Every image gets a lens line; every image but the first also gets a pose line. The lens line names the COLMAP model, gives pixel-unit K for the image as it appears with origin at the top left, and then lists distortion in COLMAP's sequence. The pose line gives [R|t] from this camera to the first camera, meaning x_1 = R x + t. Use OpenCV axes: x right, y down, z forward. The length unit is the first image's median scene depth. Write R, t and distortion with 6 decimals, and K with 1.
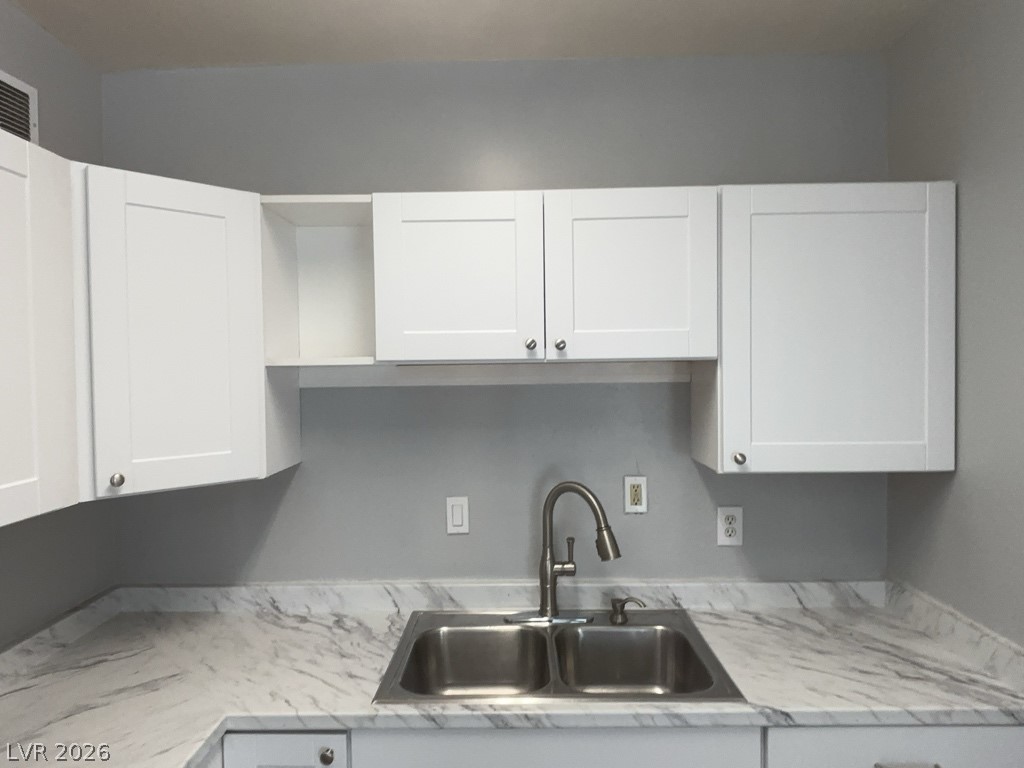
lens RADIAL K [[669.9, 0, 517.5], [0, 669.9, 386.1], [0, 0, 1]] dist [0.000729, -0.004855]
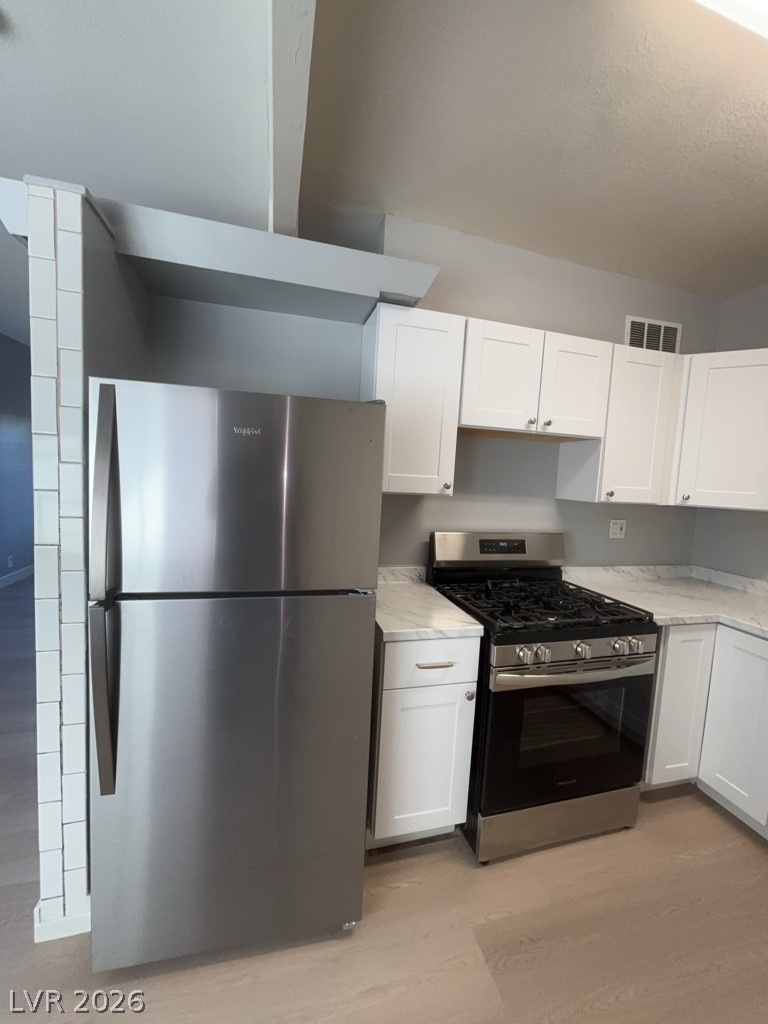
lens RADIAL K [[409.4, 0, 387.3], [0, 409.4, 510.8], [0, 0, 1]] dist [-0.001269, 0.000414]
pose [[0.285595, 0.109072, -0.952123, 0.335848], [-0.074846, 0.993006, 0.091305, 0.108591], [0.955423, 0.045187, 0.291761, -0.275533]]
